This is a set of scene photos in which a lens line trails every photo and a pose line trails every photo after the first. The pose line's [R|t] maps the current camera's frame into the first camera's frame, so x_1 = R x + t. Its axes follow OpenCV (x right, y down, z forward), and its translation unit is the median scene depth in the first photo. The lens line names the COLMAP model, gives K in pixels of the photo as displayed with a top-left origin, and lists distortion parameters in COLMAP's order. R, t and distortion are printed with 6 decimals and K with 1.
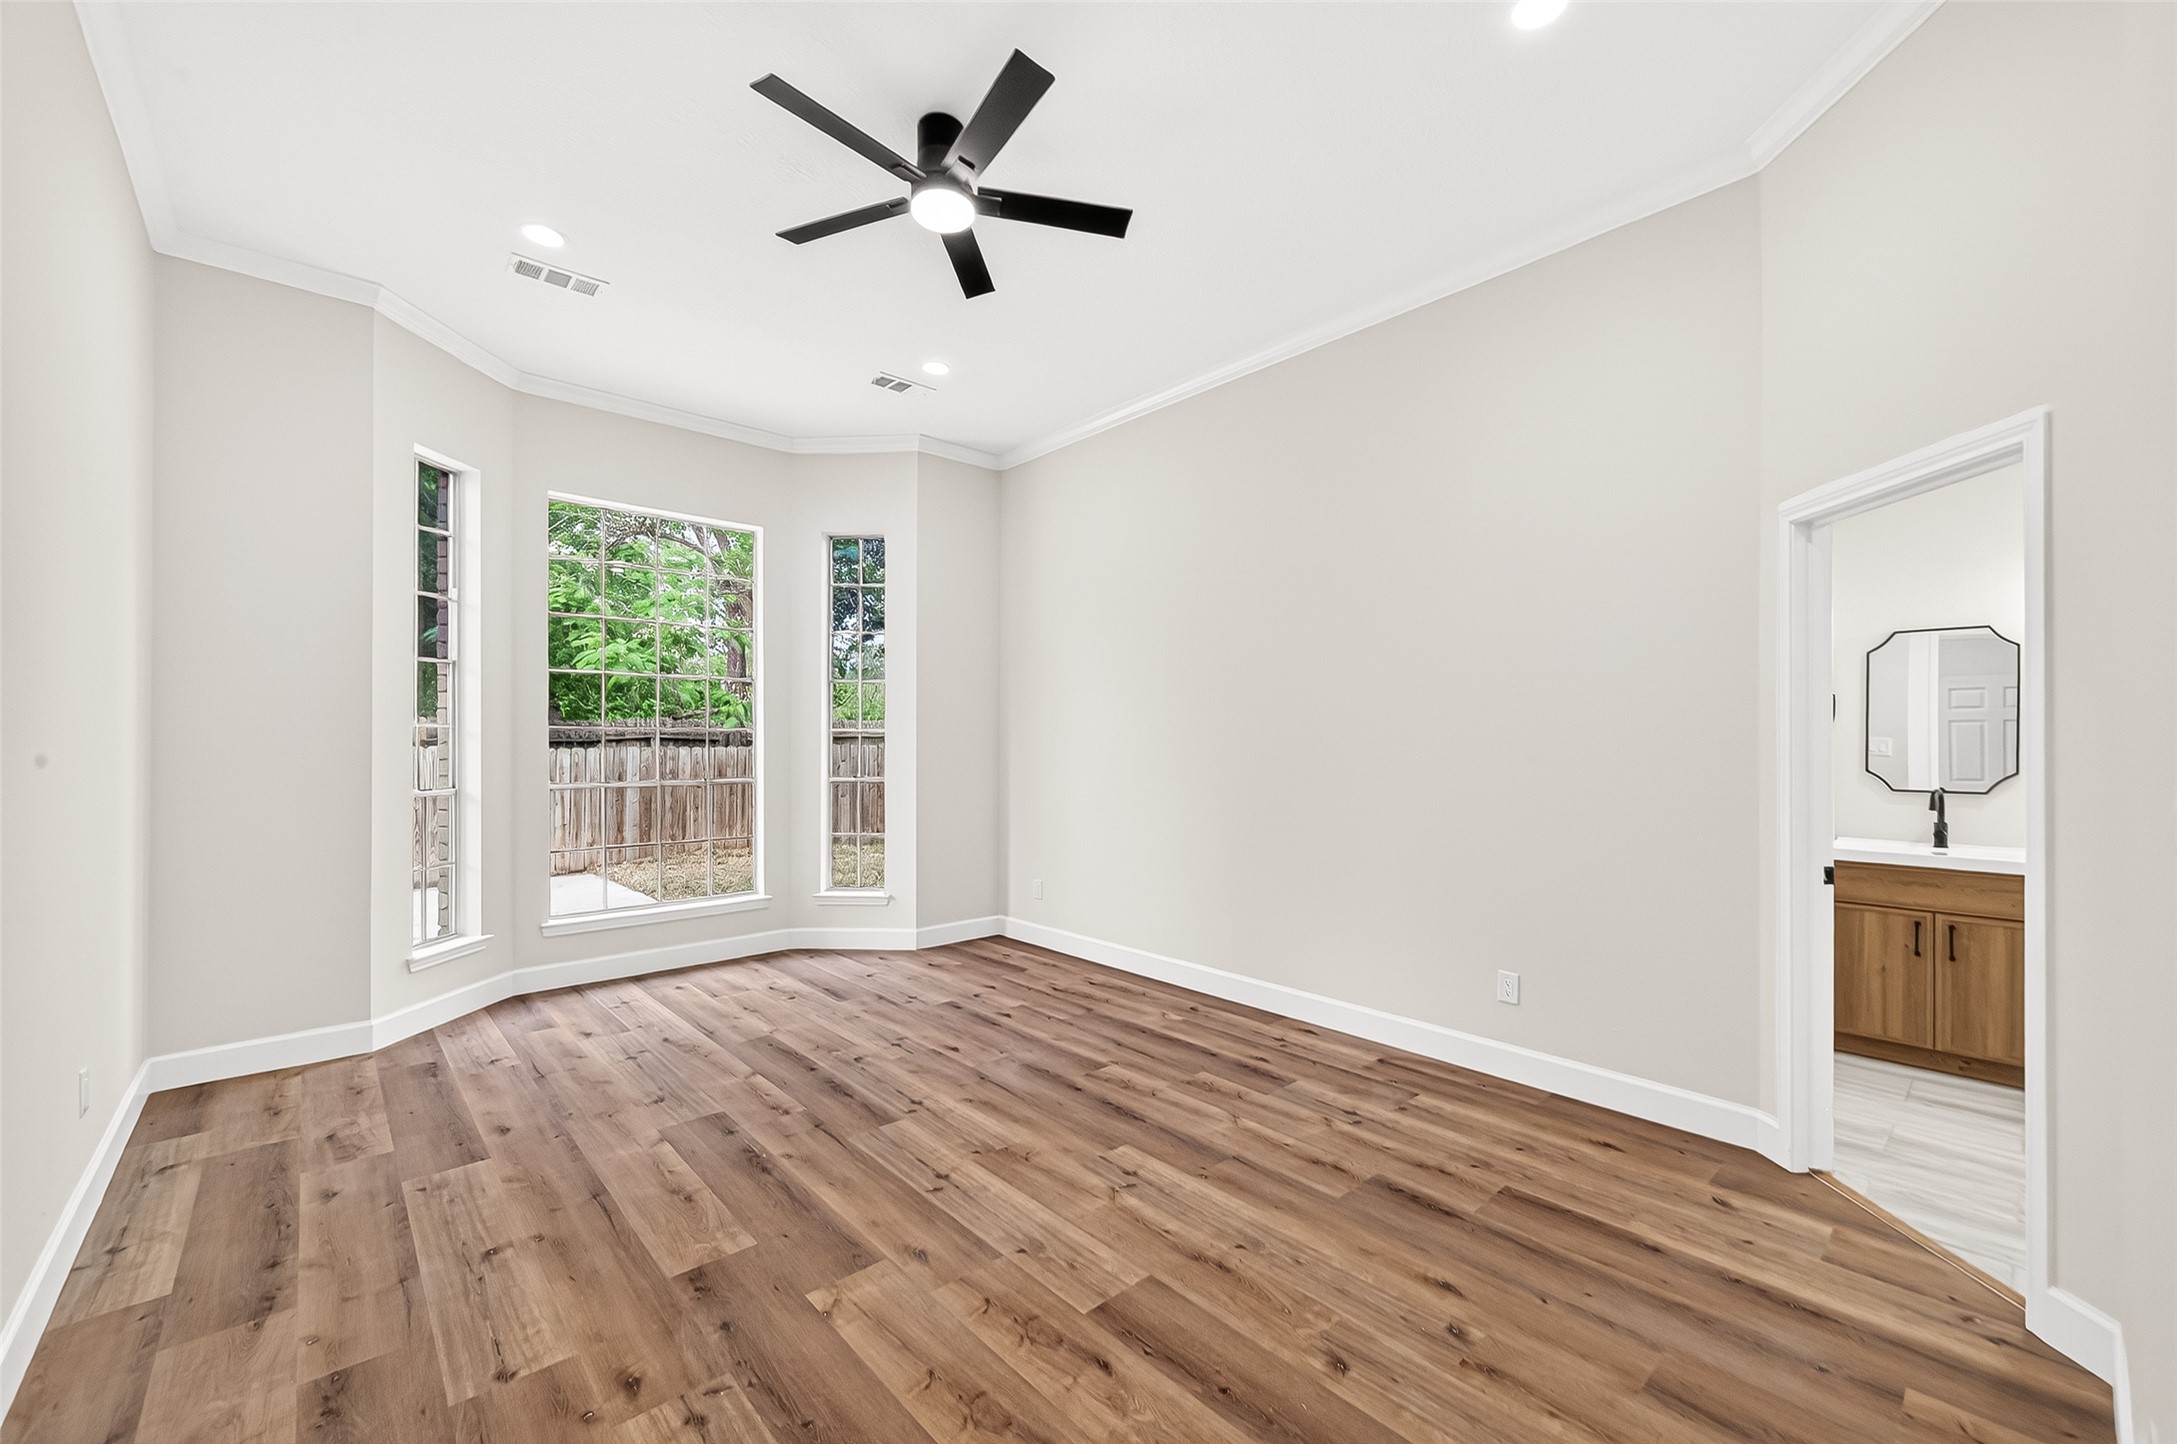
lens RADIAL K [[854.8, 0, 1092.2], [0, 854.8, 742.7], [0, 0, 1]] dist [0.002847, 0.000197]
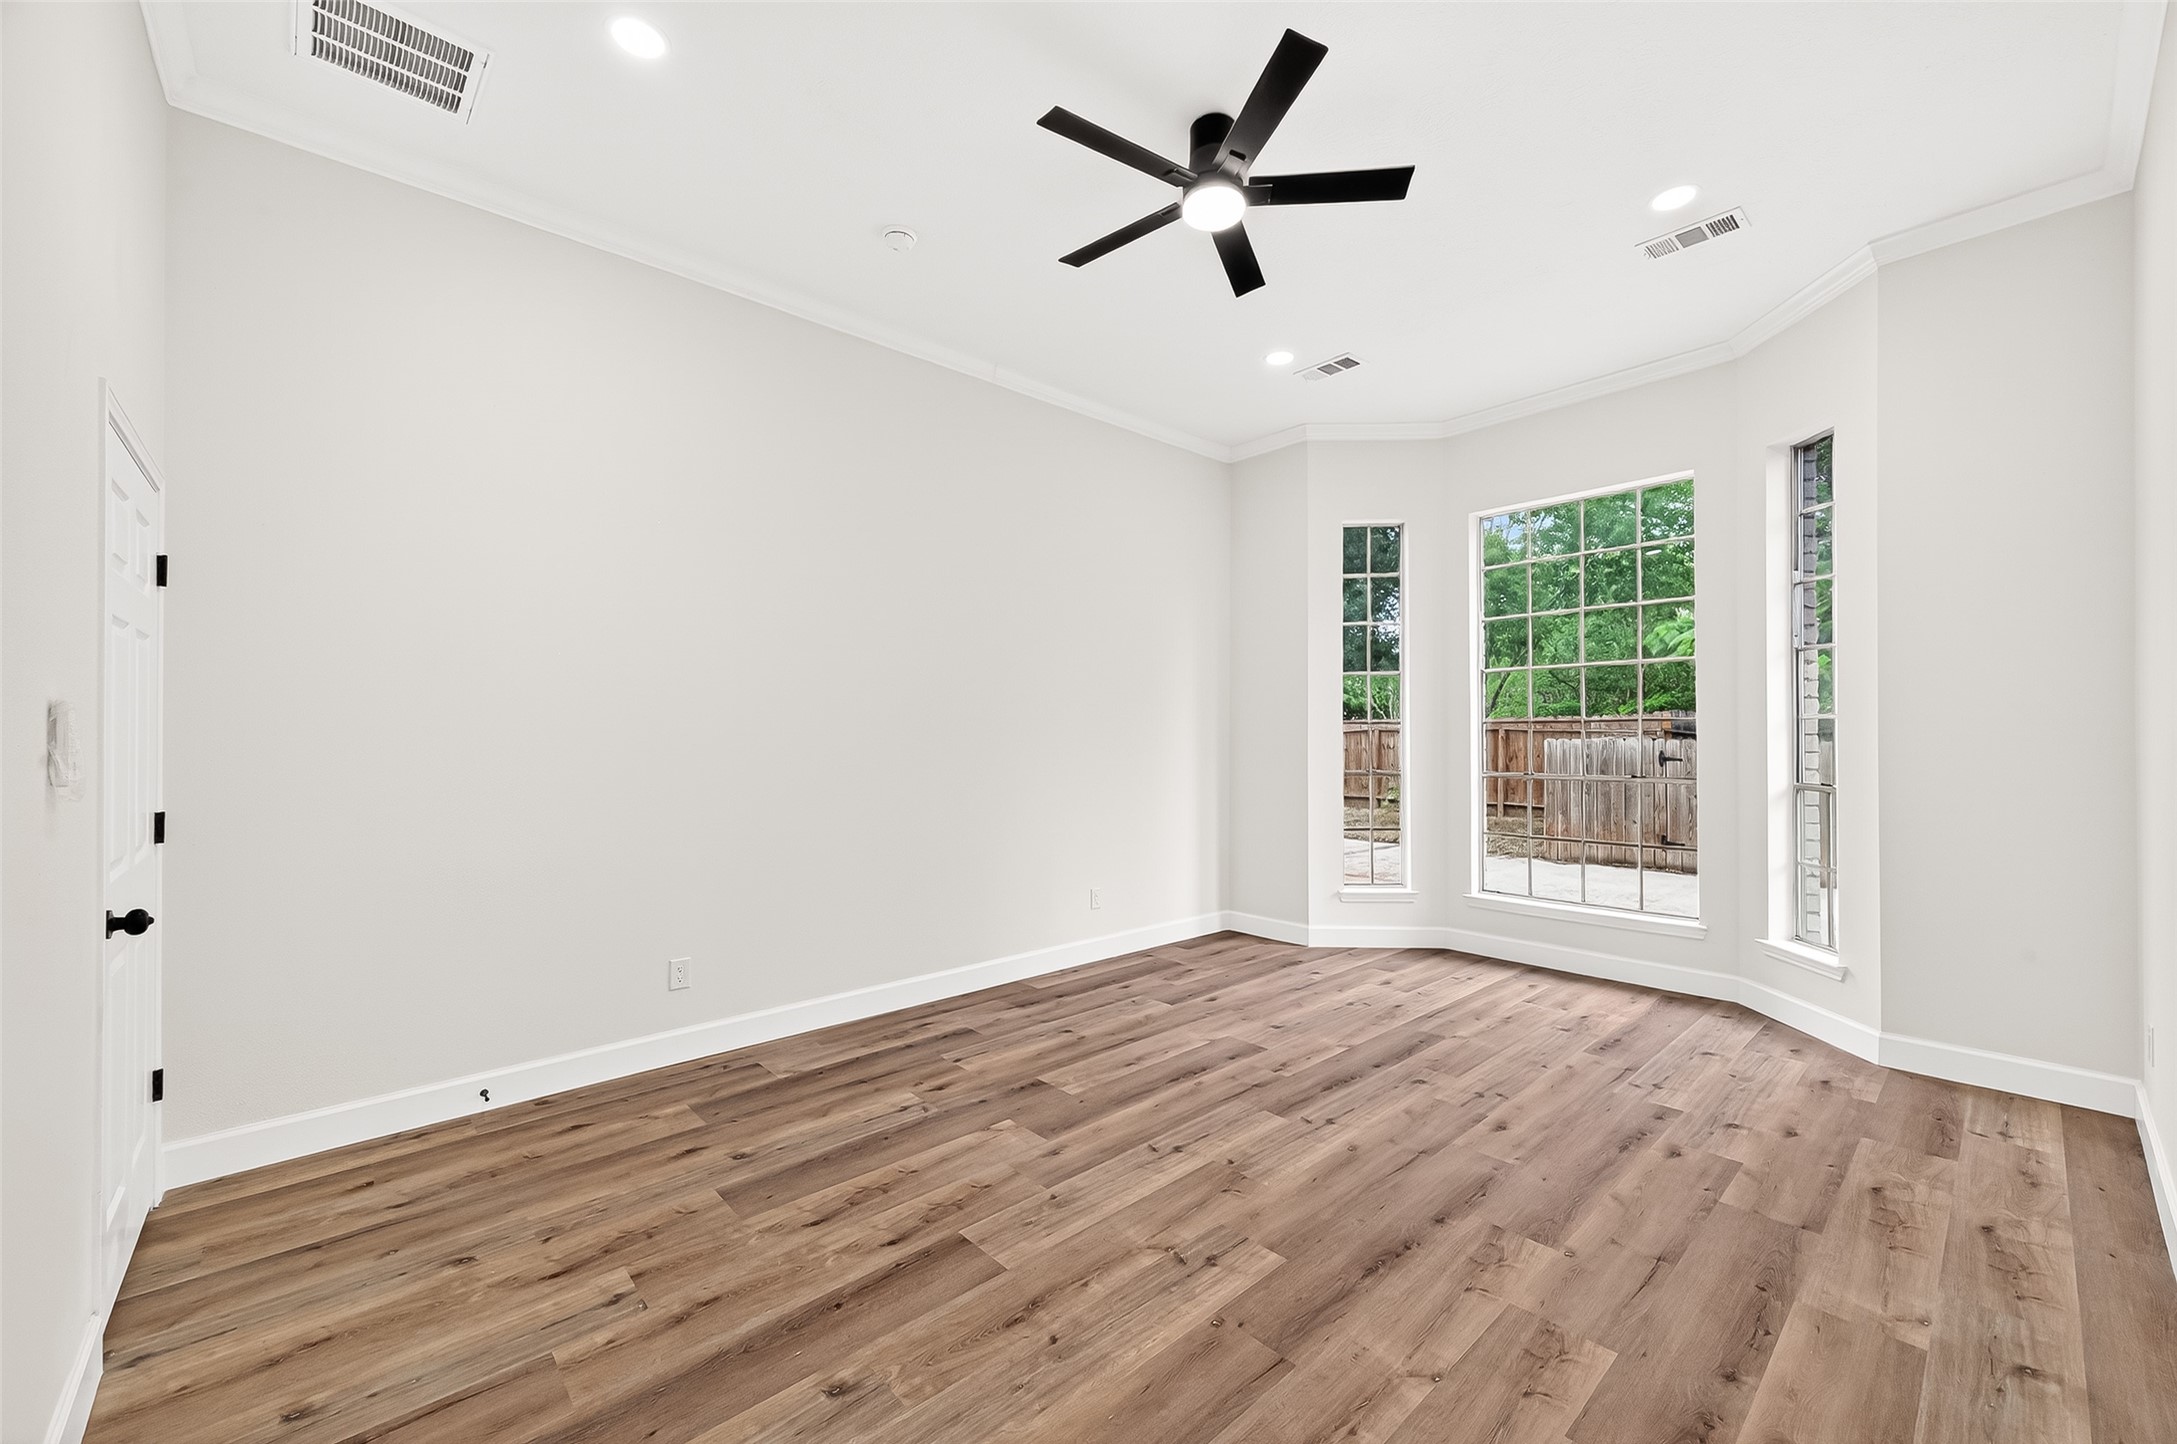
lens RADIAL K [[854.8, 0, 1085.7], [0, 854.8, 715.5], [0, 0, 1]] dist [0.002847, 0.000197]
pose [[0.010062, -0.024629, -0.999646, 0.717865], [-0.000388, 0.999696, -0.024634, 0.008803], [0.999949, 0.000636, 0.010050, 0.729197]]
